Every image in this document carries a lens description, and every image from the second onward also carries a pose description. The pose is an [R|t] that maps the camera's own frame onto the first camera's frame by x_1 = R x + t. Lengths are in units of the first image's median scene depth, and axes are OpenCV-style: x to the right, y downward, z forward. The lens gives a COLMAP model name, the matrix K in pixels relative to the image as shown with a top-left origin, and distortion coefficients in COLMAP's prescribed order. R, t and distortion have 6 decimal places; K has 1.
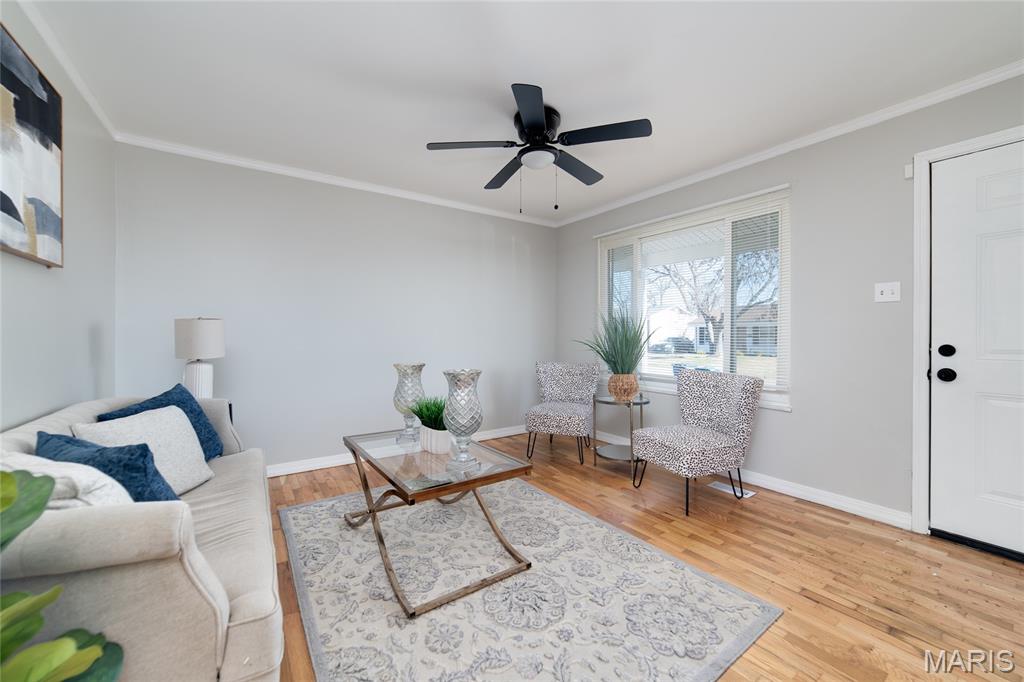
lens RADIAL K [[398.2, 0, 515.9], [0, 398.2, 342.7], [0, 0, 1]] dist [-0.001968, 0.000052]
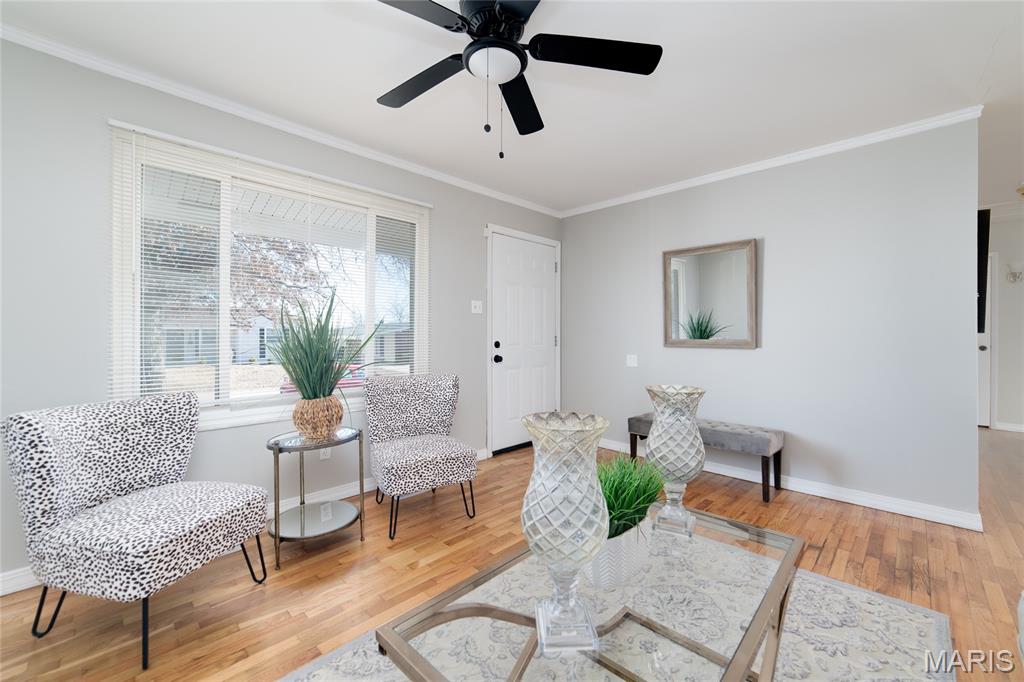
lens RADIAL K [[426.9, 0, 512.0], [0, 426.9, 341.0], [0, 0, 1]] dist [-0.000375, 0.000027]
pose [[-0.192066, -0.014526, 0.981274, -0.717252], [0.020006, 0.999625, 0.018713, -0.028661], [-0.981178, 0.023226, -0.191703, 1.254291]]
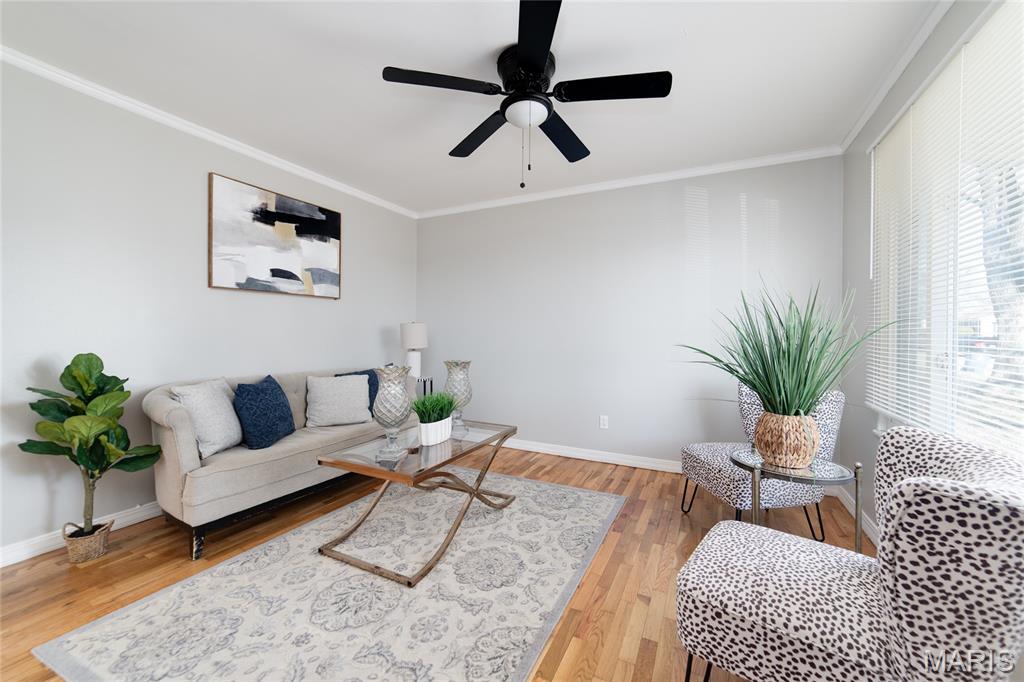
lens RADIAL K [[398.2, 0, 515.9], [0, 398.2, 342.7], [0, 0, 1]] dist [-0.001968, 0.000052]
pose [[0.470332, 0.024829, -0.882140, 0.849025], [-0.026903, 0.999543, 0.013789, -0.017365], [0.882079, 0.017247, 0.470785, 0.690873]]
